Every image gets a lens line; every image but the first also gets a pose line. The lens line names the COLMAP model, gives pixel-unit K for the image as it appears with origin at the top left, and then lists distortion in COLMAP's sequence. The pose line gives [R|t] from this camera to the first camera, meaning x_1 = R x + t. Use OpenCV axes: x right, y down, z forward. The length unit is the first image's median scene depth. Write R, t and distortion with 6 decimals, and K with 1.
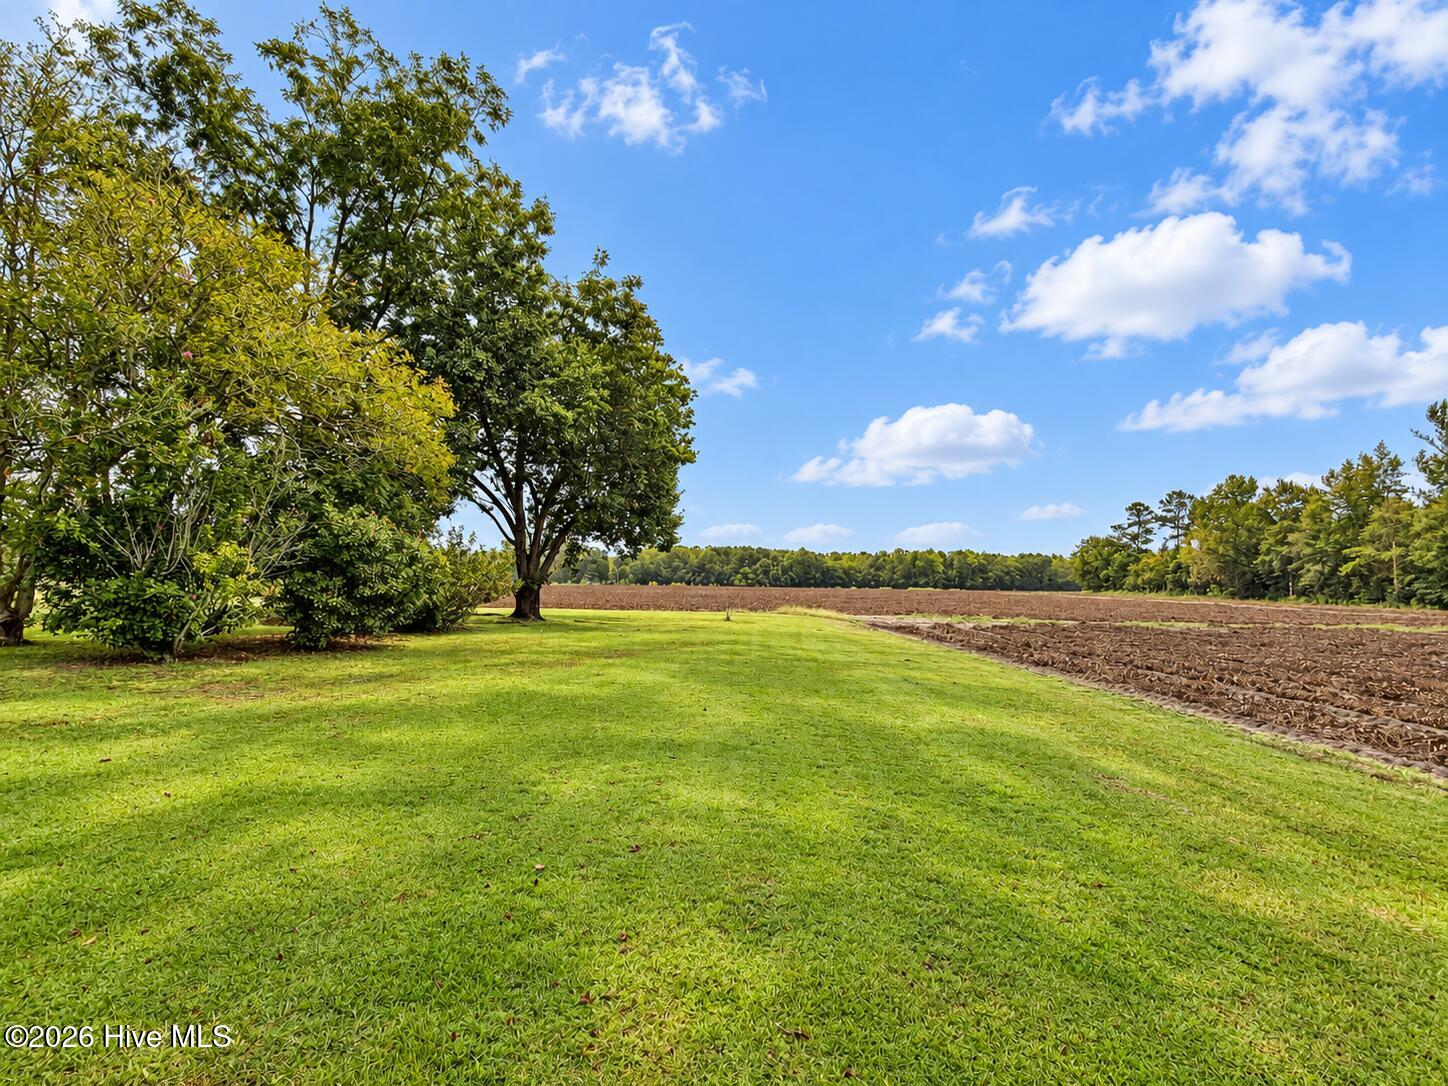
lens RADIAL K [[739.9, 0, 729.7], [0, 739.9, 539.5], [0, 0, 1]] dist [0.001036, 0.000355]
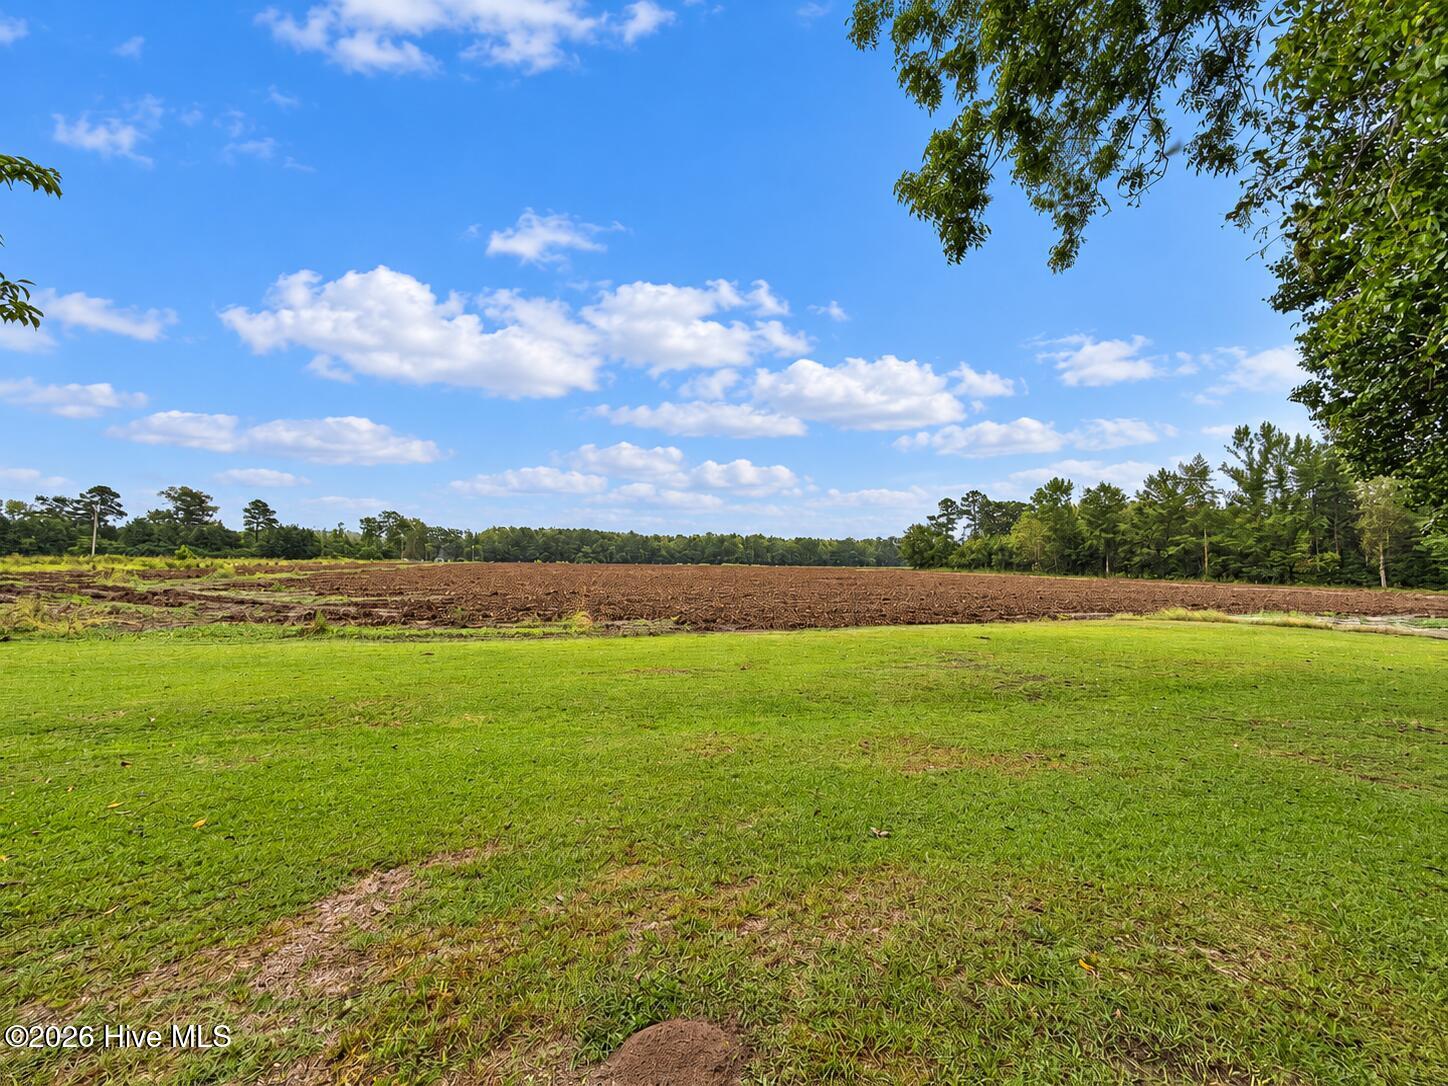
lens RADIAL K [[602.3, 0, 725.4], [0, 602.3, 541.0], [0, 0, 1]] dist [0.002817, -0.000124]
pose [[0.964546, 0.006038, 0.263846, -0.086869], [-0.013265, 0.999584, 0.025619, 0.001583], [-0.263582, -0.028211, 0.964224, 0.083839]]
